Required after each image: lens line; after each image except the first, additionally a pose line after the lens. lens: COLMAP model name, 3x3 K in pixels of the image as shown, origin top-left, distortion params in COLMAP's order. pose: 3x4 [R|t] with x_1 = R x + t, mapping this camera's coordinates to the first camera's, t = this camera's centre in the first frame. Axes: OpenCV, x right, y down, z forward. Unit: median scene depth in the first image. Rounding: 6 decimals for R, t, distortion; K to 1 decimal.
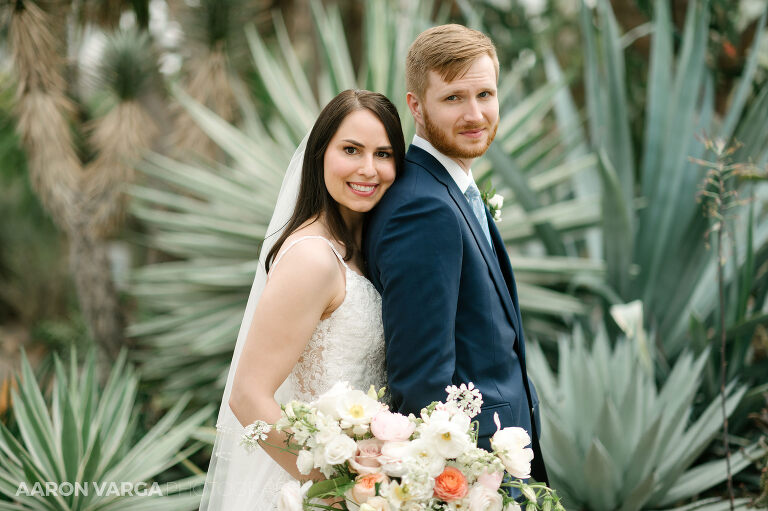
lens RADIAL K [[2349.5, 0, 384.0], [0, 2349.5, 255.5], [0, 0, 1]] dist [-0.066126, 0.925931]
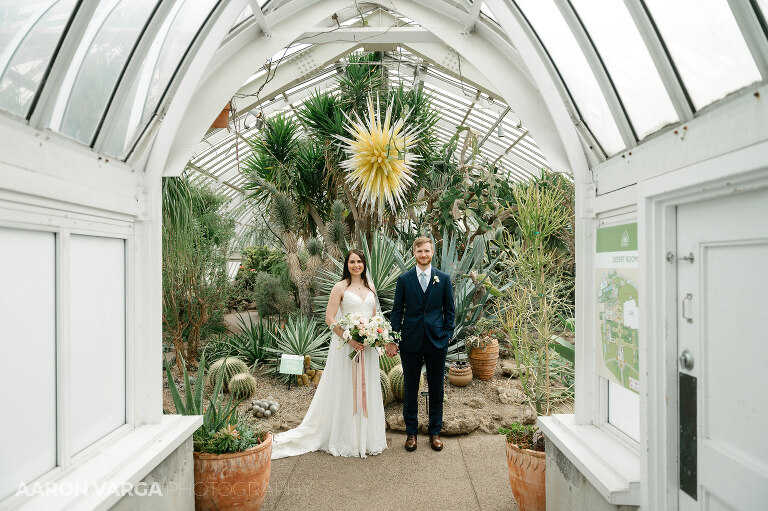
lens RADIAL K [[2349.5, 0, 384.0], [0, 2349.5, 255.5], [0, 0, 1]] dist [-0.066126, 0.925931]
pose [[0.997920, 0.015782, 0.062497, -0.265547], [-0.014646, 0.999720, -0.018602, 0.009184], [-0.062773, 0.017648, 0.997872, -3.355224]]
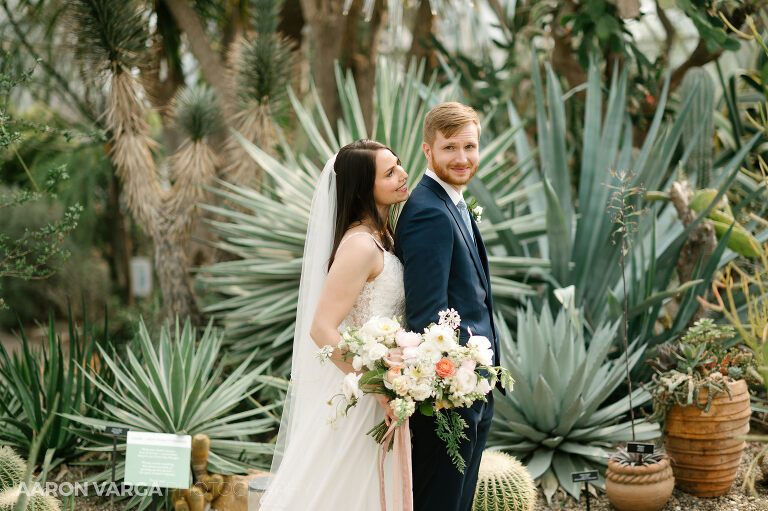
lens RADIAL K [[2349.5, 0, 384.0], [0, 2349.5, 255.5], [0, 0, 1]] dist [-0.066126, 0.925931]
pose [[0.999914, 0.000398, 0.013145, -0.021664], [-0.000274, 0.999955, -0.009456, 0.014155], [-0.013148, 0.009451, 0.999869, -0.378011]]
